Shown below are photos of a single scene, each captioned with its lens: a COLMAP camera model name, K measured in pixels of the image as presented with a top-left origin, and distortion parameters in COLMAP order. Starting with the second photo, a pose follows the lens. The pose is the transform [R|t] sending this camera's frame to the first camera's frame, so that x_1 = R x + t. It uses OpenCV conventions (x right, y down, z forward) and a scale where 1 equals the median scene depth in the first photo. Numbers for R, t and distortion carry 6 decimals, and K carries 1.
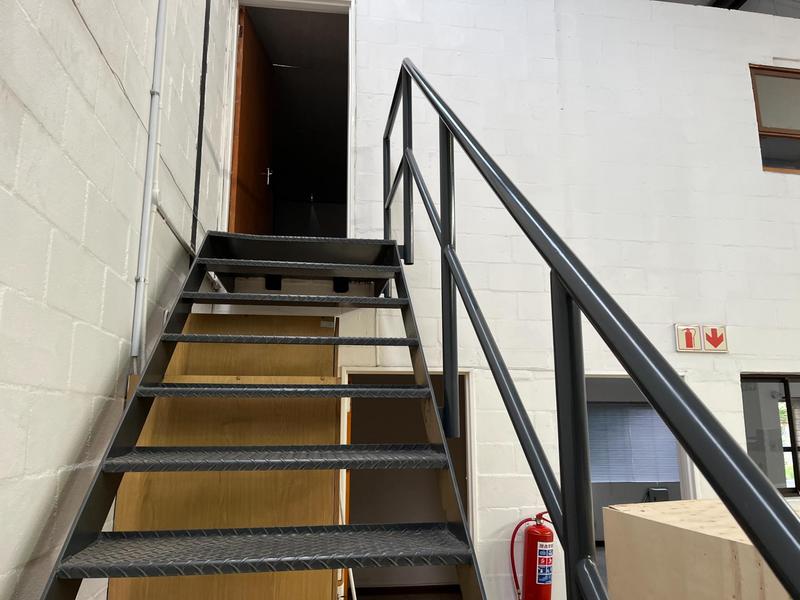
lens RADIAL K [[603.5, 0, 402.4], [0, 603.5, 302.8], [0, 0, 1]] dist [0.036734, -0.003600]
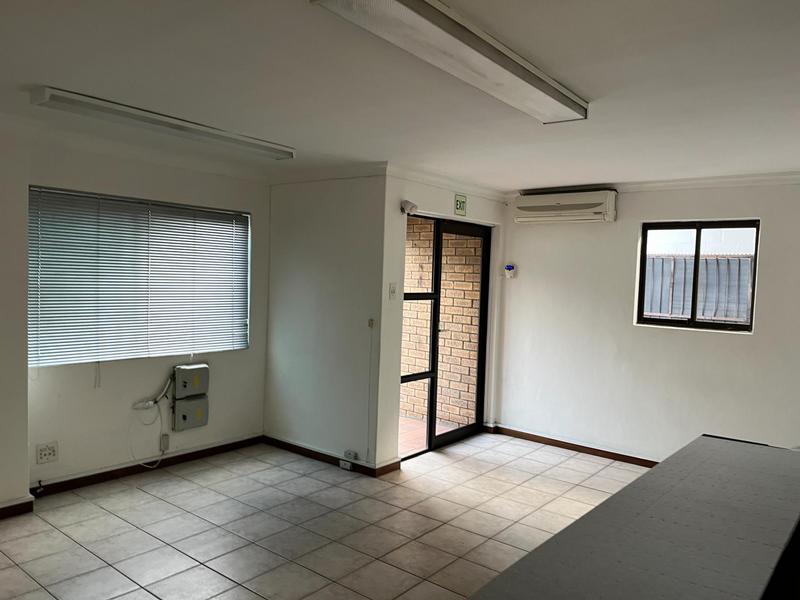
lens RADIAL K [[603.5, 0, 401.0], [0, 603.5, 302.0], [0, 0, 1]] dist [0.036734, -0.003600]
pose [[0.731240, -0.008336, 0.682069, 0.188241], [-0.173703, 0.964685, 0.198016, 0.111569], [-0.659632, -0.263275, 0.703968, 0.512467]]
